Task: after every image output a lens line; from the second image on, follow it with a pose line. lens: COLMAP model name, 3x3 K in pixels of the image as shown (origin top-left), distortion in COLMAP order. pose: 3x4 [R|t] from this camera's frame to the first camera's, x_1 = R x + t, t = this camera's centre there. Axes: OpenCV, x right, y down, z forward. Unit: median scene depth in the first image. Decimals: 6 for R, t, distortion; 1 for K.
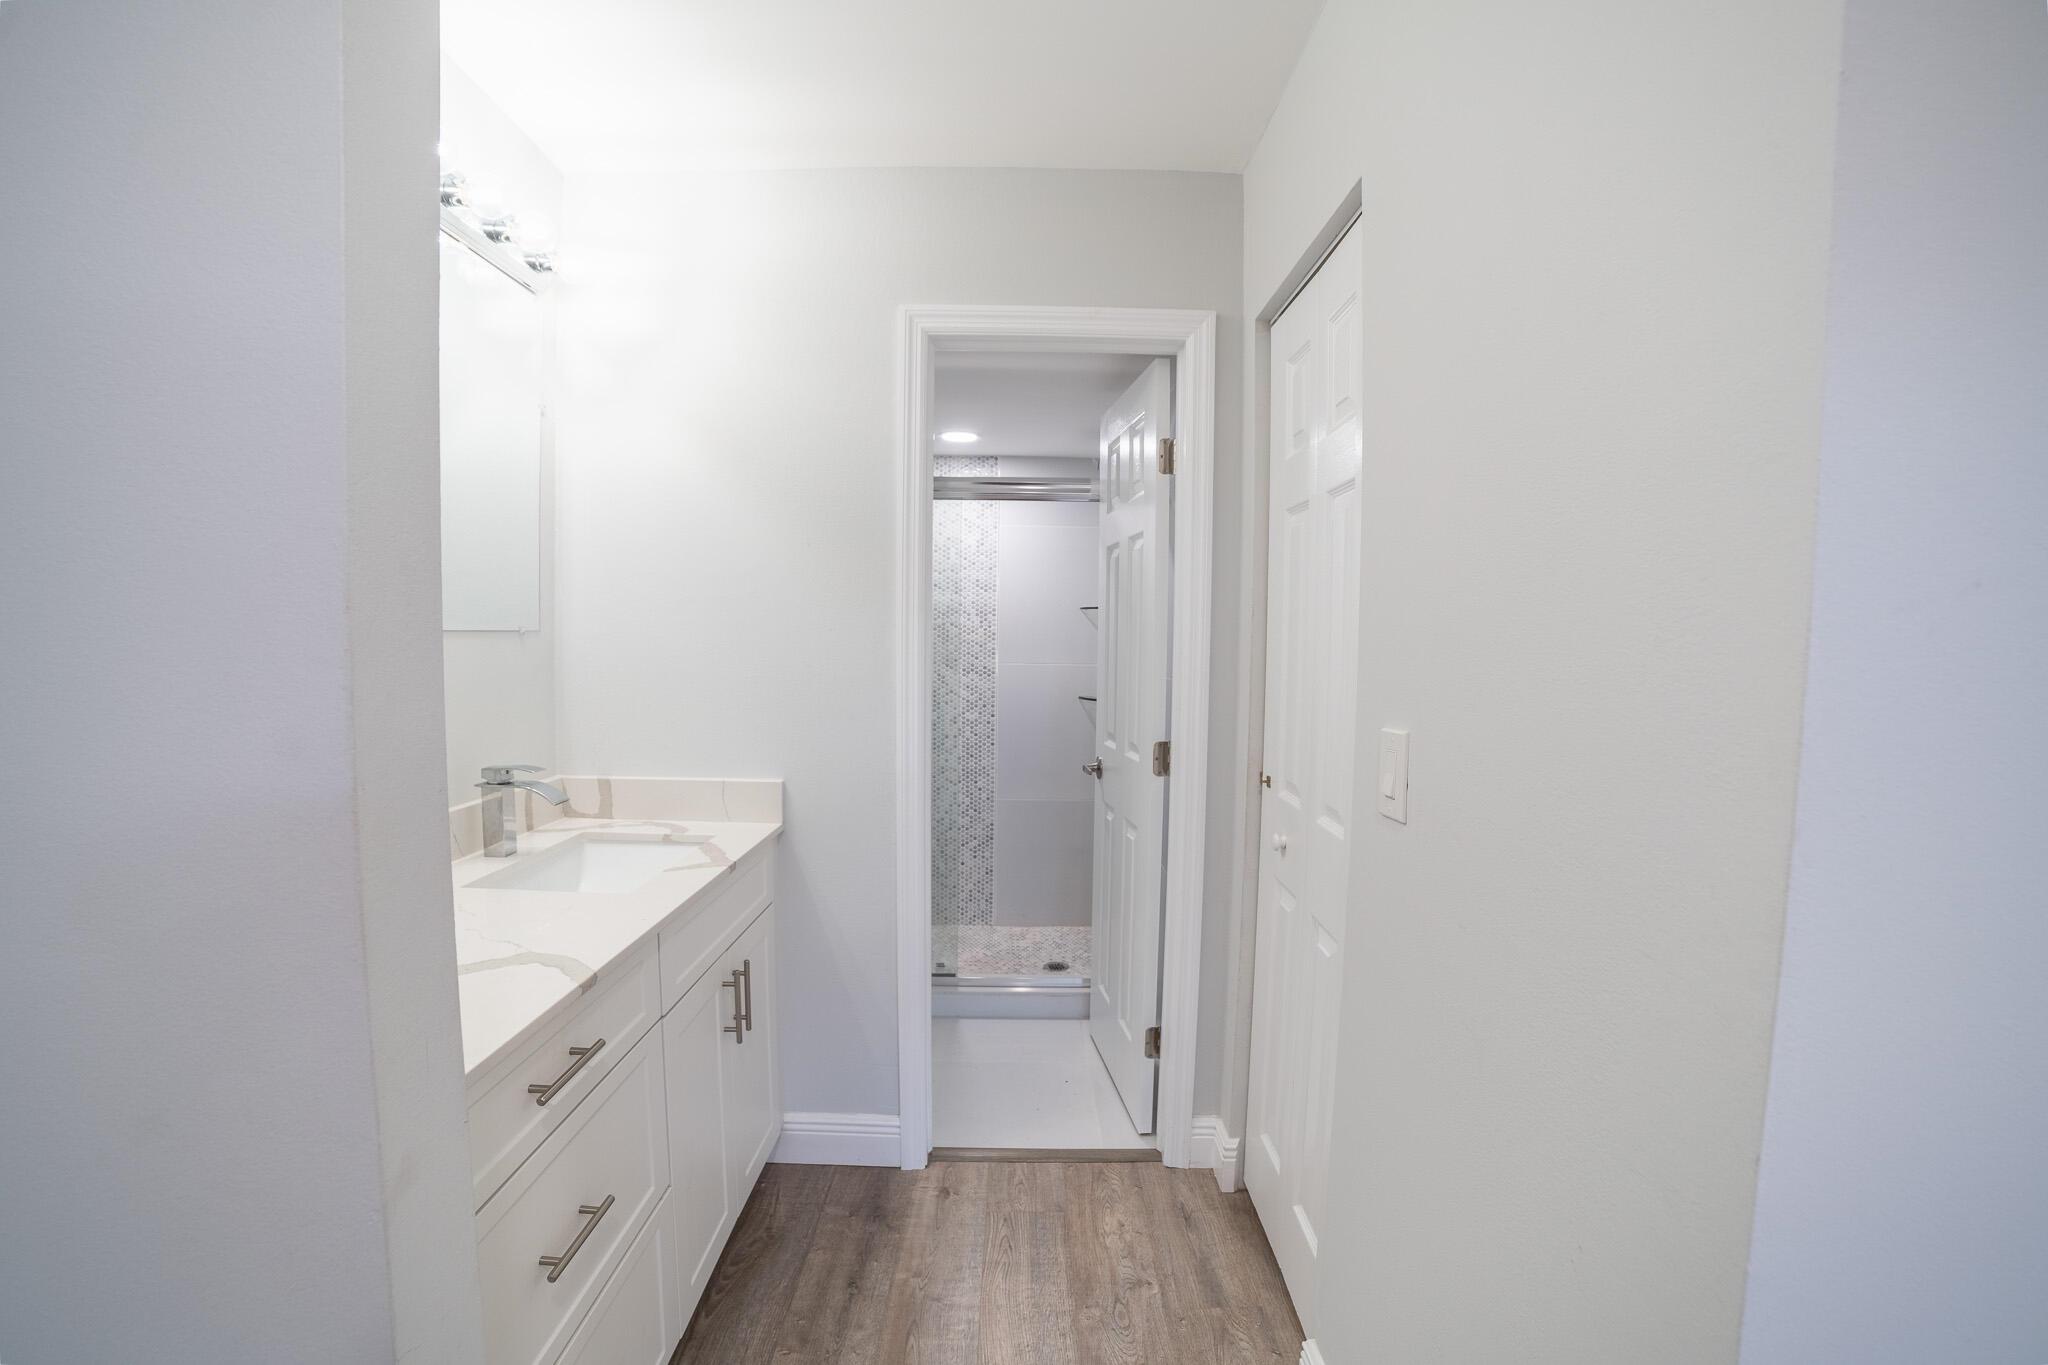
lens RADIAL K [[830.2, 0, 1026.2], [0, 830.2, 687.1], [0, 0, 1]] dist [-0.105057, 0.035845]
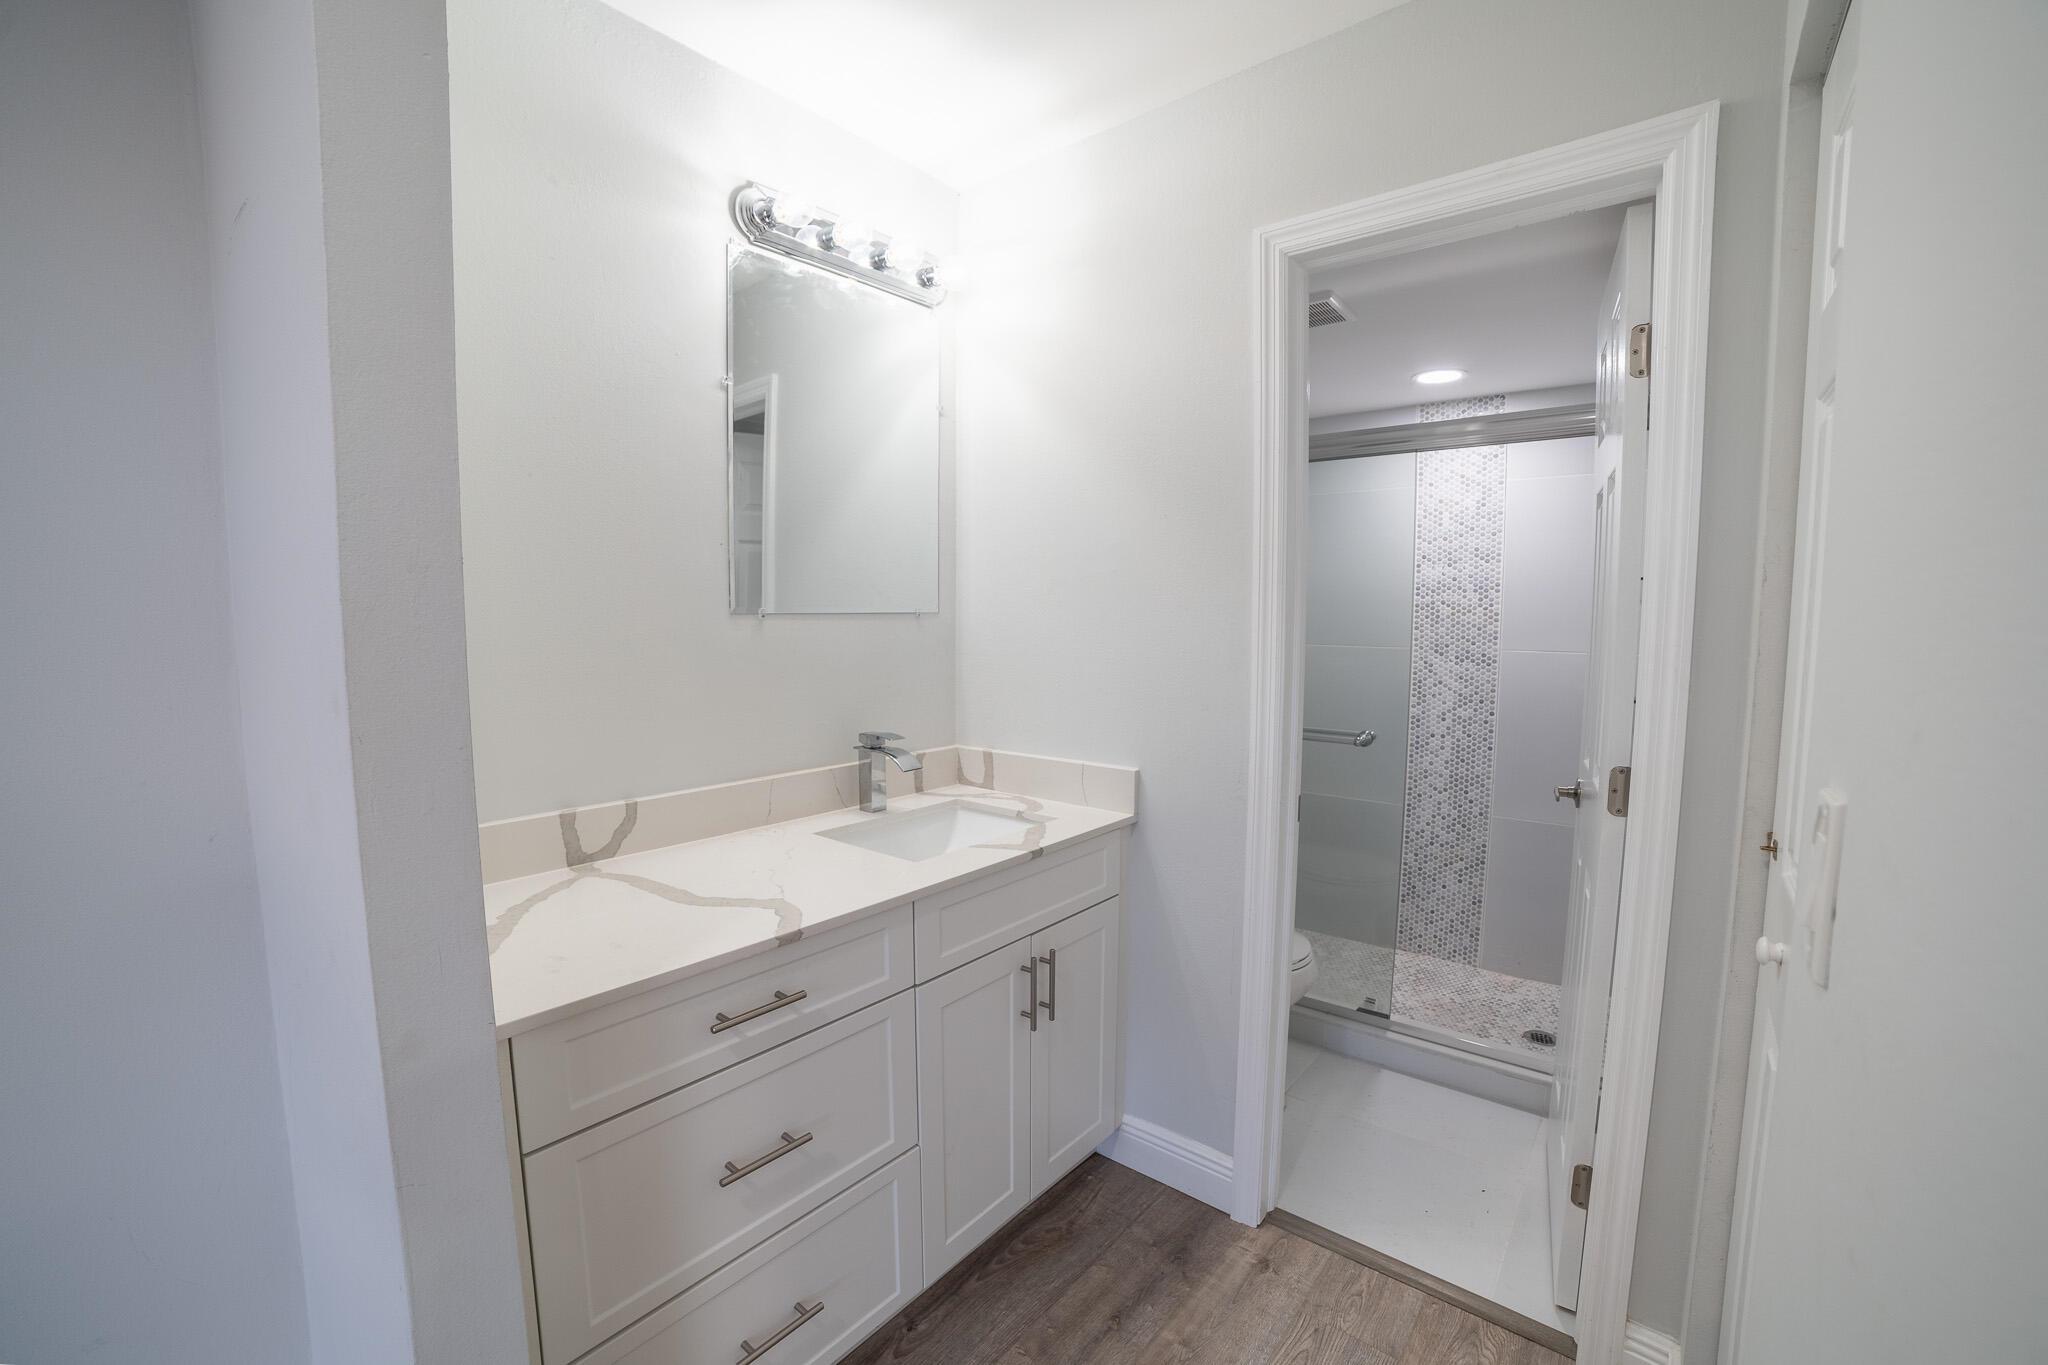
lens RADIAL K [[830.2, 0, 1026.2], [0, 830.2, 687.1], [0, 0, 1]] dist [-0.105057, 0.035845]
pose [[0.771327, 0.042475, -0.635021, 0.212016], [-0.028781, 0.999078, 0.031867, -0.008143], [0.635788, -0.006304, 0.771838, 0.187772]]
